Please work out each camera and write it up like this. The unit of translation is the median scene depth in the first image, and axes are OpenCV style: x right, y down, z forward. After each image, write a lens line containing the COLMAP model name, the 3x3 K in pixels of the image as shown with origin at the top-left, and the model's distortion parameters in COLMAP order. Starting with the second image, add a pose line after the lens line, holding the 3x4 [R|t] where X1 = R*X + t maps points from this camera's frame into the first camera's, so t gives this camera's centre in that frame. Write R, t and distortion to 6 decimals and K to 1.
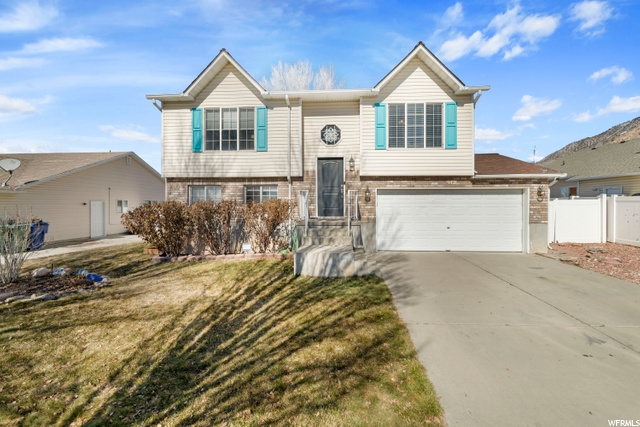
lens RADIAL K [[273.1, 0, 315.2], [0, 273.1, 211.1], [0, 0, 1]] dist [0.002373, 0.000254]
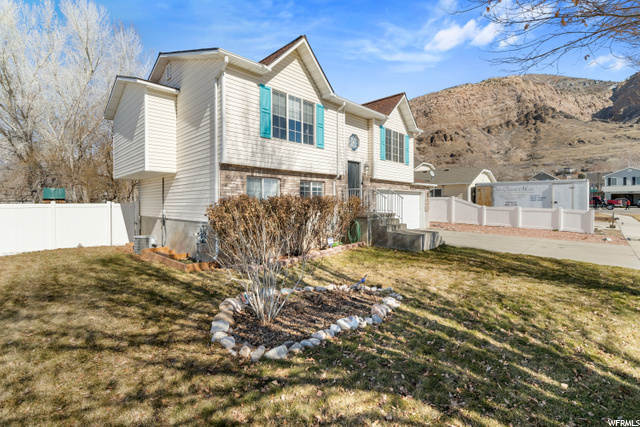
lens RADIAL K [[273.1, 0, 315.2], [0, 273.1, 211.1], [0, 0, 1]] dist [0.002373, 0.000254]
pose [[0.676526, -0.023666, 0.736038, -0.965083], [0.007946, 0.999660, 0.024838, -0.008462], [-0.736376, -0.010955, 0.676484, 0.312081]]
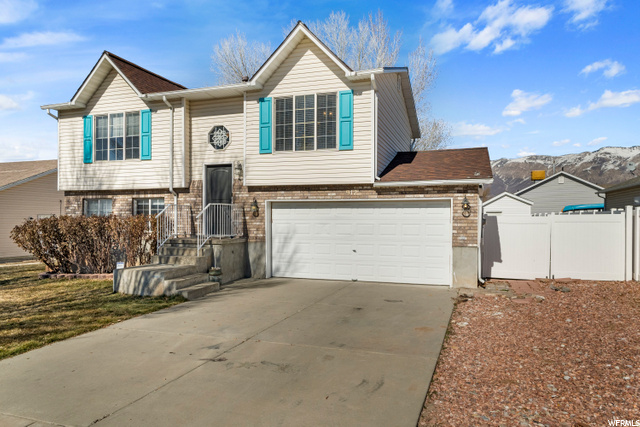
lens RADIAL K [[419.3, 0, 319.7], [0, 419.3, 231.2], [0, 0, 1]] dist [0.002395, 0.000043]
pose [[0.967384, 0.010795, -0.253083, 0.697247], [-0.011114, 0.999938, 0.000169, 0.006421], [0.253069, 0.002650, 0.967444, -0.177427]]
